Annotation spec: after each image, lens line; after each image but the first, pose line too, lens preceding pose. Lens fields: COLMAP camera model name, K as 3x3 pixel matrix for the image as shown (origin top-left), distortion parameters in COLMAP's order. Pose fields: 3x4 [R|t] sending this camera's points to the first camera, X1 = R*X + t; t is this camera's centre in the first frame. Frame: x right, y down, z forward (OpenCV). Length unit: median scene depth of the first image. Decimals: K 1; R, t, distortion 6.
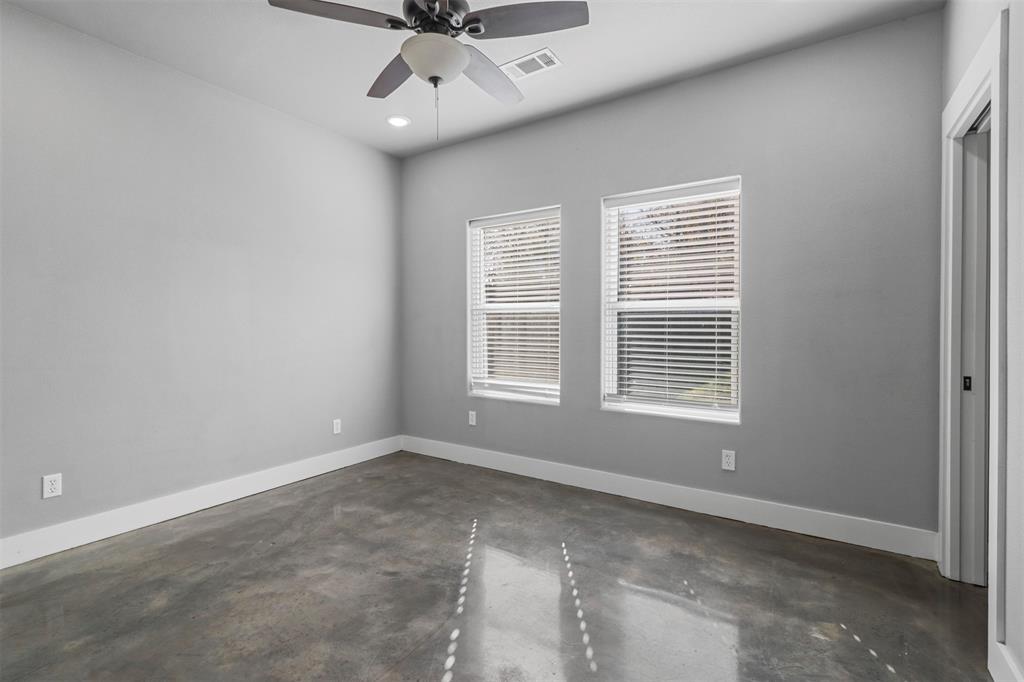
lens RADIAL K [[464.8, 0, 510.1], [0, 464.8, 333.9], [0, 0, 1]] dist [-0.001872, -0.000386]
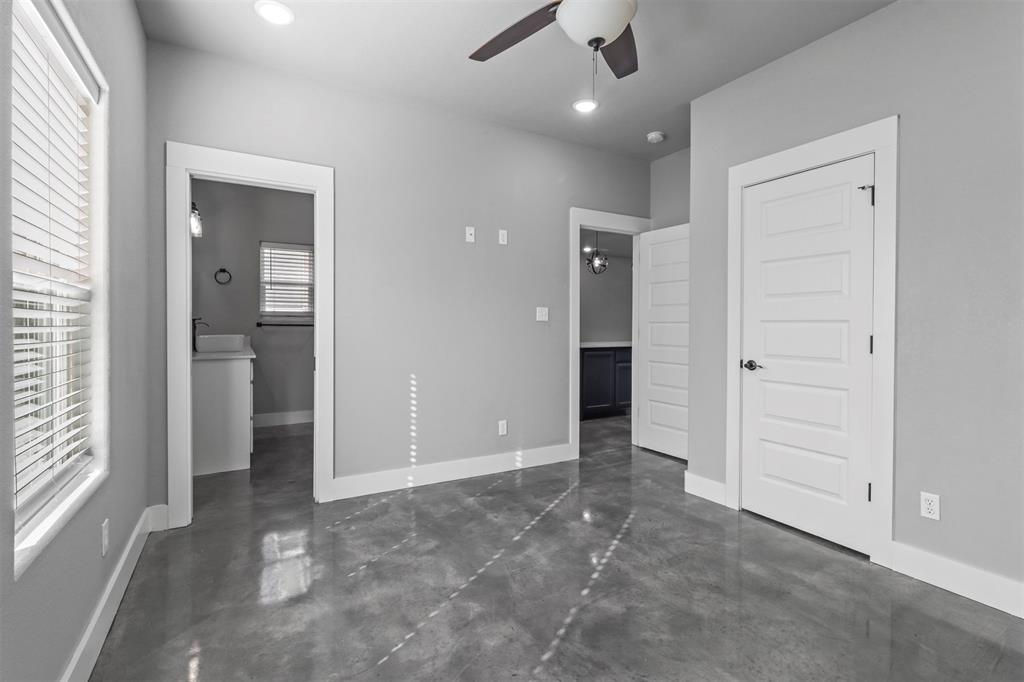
lens RADIAL K [[464.8, 0, 509.9], [0, 464.8, 332.6], [0, 0, 1]] dist [-0.001872, -0.000386]
pose [[-0.889933, -0.015385, 0.455831, -0.445932], [-0.002009, 0.999553, 0.029814, -0.031072], [-0.456086, 0.025616, -0.889567, 1.990481]]
